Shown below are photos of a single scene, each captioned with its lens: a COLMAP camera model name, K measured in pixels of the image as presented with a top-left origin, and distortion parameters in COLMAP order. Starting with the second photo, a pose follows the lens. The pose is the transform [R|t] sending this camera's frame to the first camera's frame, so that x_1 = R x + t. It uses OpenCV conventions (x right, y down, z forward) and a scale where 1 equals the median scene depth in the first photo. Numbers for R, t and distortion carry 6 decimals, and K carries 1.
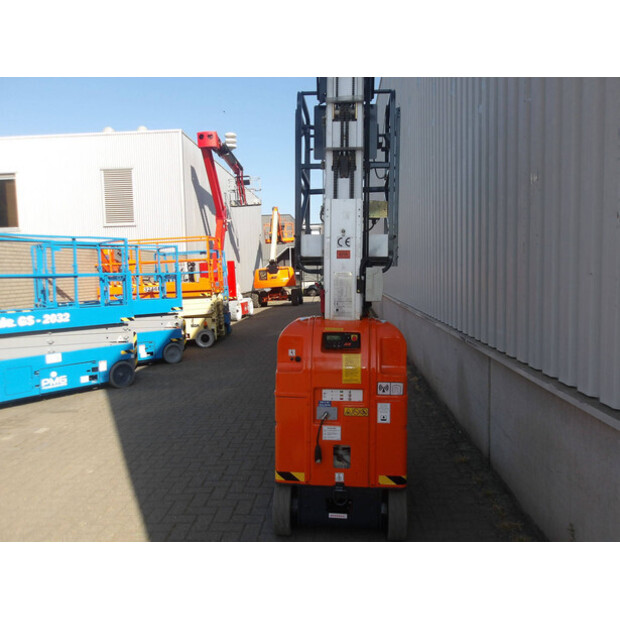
lens RADIAL K [[508.9, 0, 310.1], [0, 508.9, 308.2], [0, 0, 1]] dist [0.004027, -0.001920]
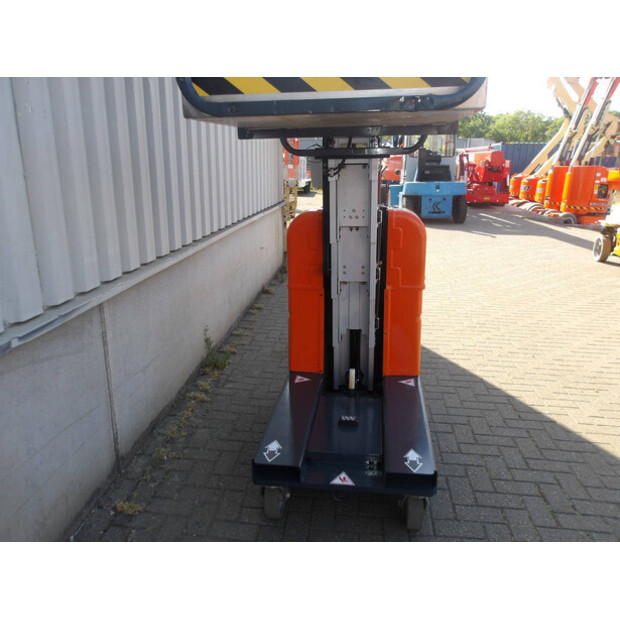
lens RADIAL K [[508.9, 0, 310.0], [0, 508.9, 308.8], [0, 0, 1]] dist [0.004027, -0.001920]
pose [[-0.999399, 0.003880, 0.034446, 0.117900], [0.015585, 0.937914, 0.346517, -0.134759], [-0.030963, 0.346845, -0.937411, 2.047671]]
